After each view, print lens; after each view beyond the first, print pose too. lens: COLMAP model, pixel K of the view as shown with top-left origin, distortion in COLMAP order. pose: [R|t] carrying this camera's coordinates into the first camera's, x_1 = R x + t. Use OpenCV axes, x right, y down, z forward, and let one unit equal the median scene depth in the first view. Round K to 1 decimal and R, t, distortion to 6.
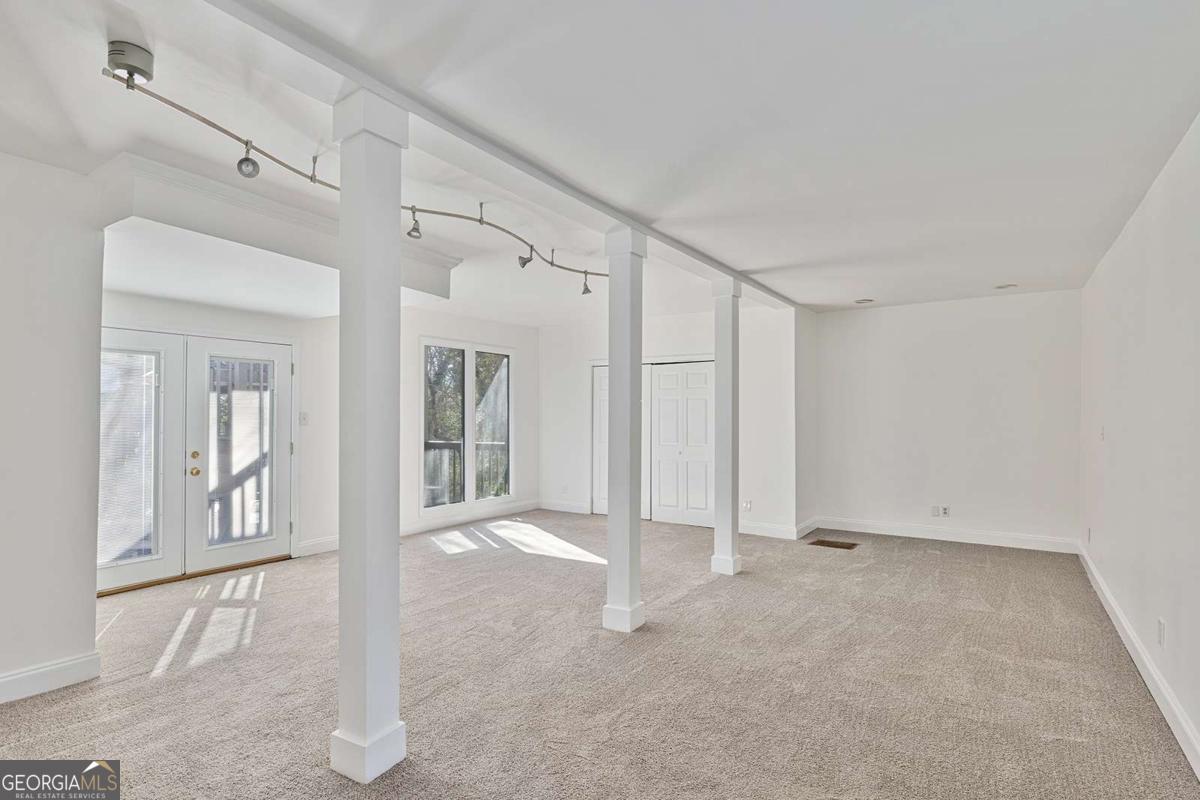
lens RADIAL K [[633.9, 0, 600.0], [0, 633.9, 400.0], [0, 0, 1]] dist [0.000817, 0.000156]
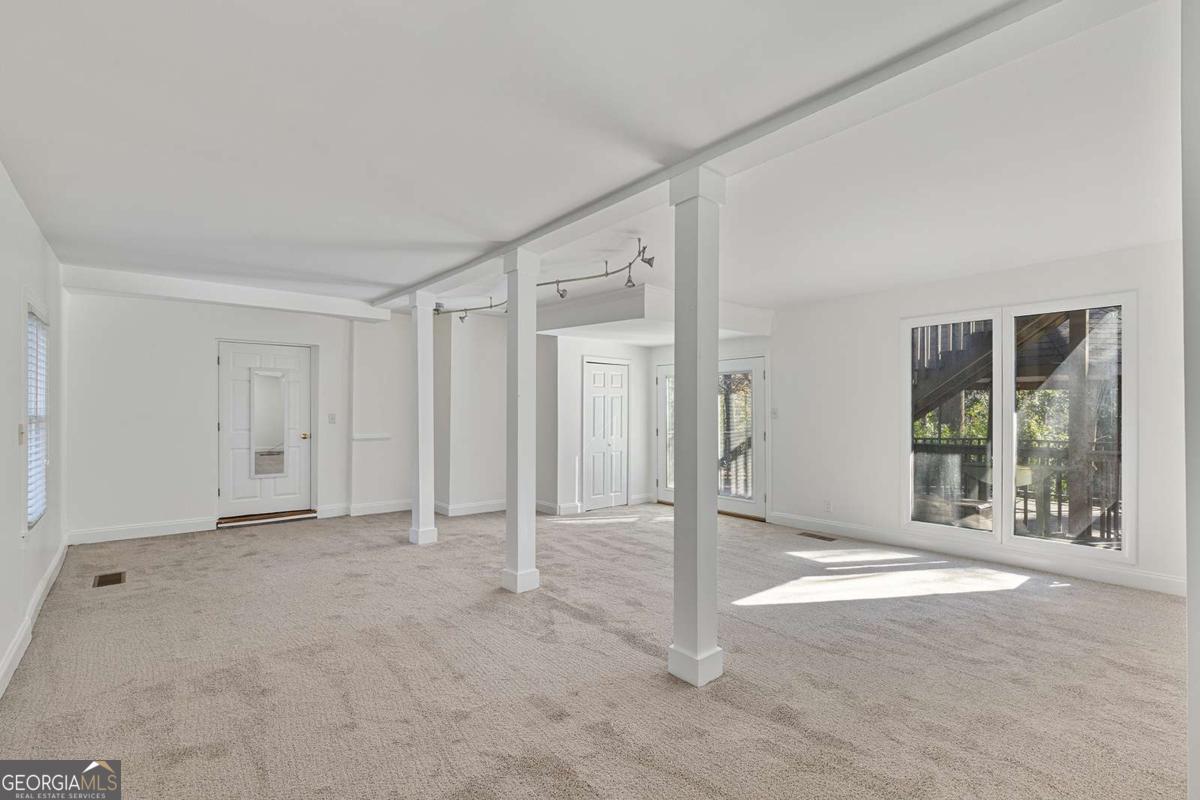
lens RADIAL K [[544.8, 0, 602.9], [0, 544.8, 418.7], [0, 0, 1]] dist [0.008295, -0.000429]
pose [[-0.281647, 0.013747, -0.959420, 0.694509], [0.023207, 0.999702, 0.007511, 0.025125], [0.959237, -0.020150, -0.281882, 1.039213]]
